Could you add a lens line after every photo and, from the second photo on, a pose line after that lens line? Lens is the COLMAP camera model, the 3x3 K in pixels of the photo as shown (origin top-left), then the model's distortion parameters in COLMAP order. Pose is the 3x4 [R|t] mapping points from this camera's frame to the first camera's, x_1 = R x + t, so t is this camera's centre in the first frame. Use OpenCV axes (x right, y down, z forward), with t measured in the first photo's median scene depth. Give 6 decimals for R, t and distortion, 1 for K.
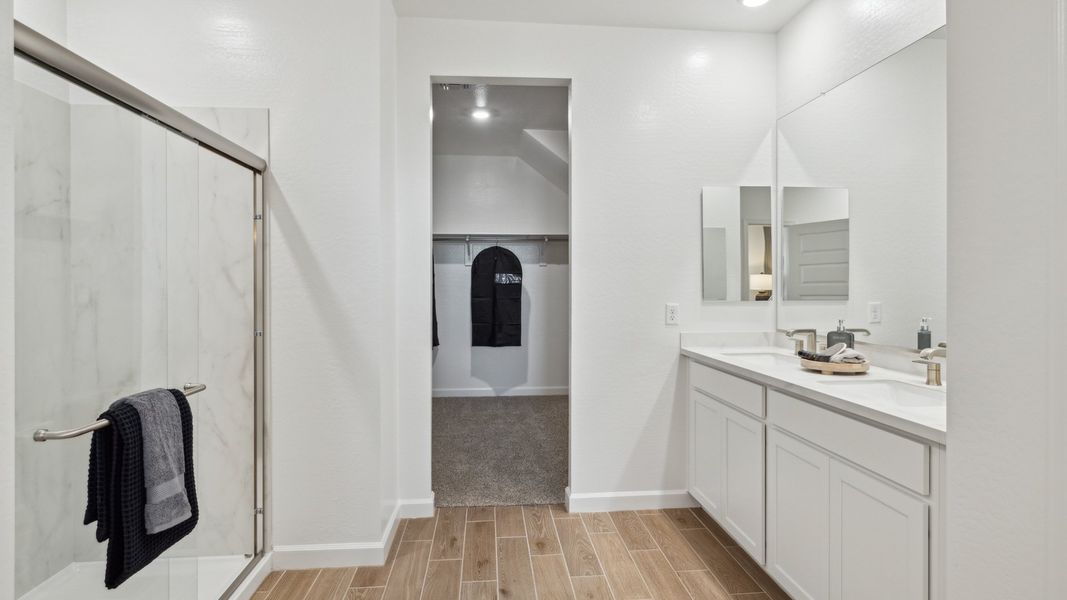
lens RADIAL K [[502.6, 0, 531.5], [0, 502.6, 289.7], [0, 0, 1]] dist [-0.000985, 0.000391]
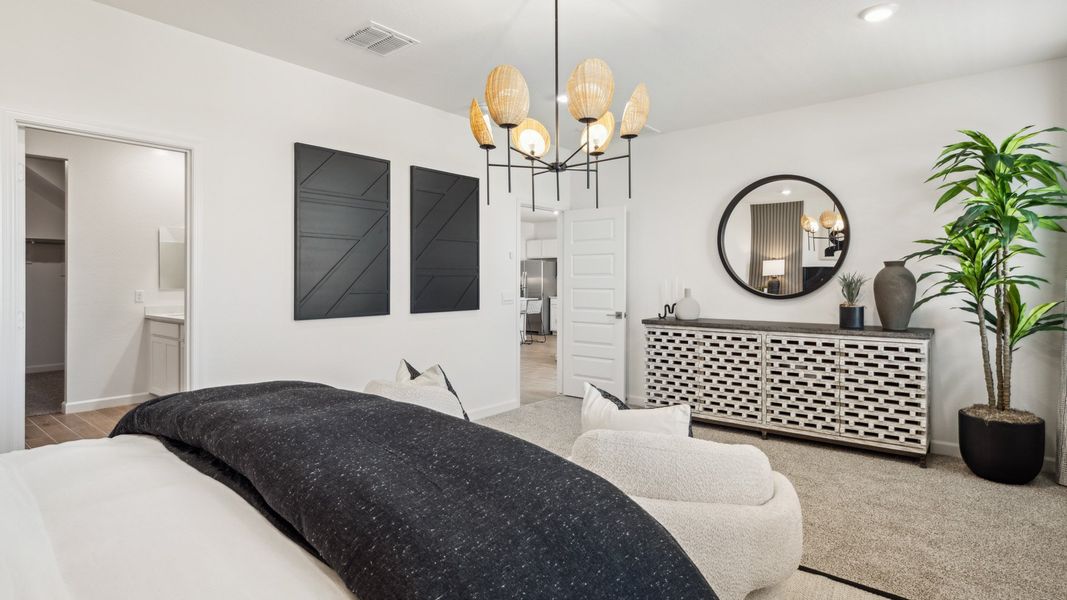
lens RADIAL K [[538.9, 0, 533.2], [0, 538.9, 283.0], [0, 0, 1]] dist [-0.003121, 0.000008]
pose [[0.706550, -0.004824, 0.707646, -0.090735], [-0.009201, 0.999830, 0.016002, -0.042307], [-0.707603, -0.017817, 0.706386, -1.385457]]
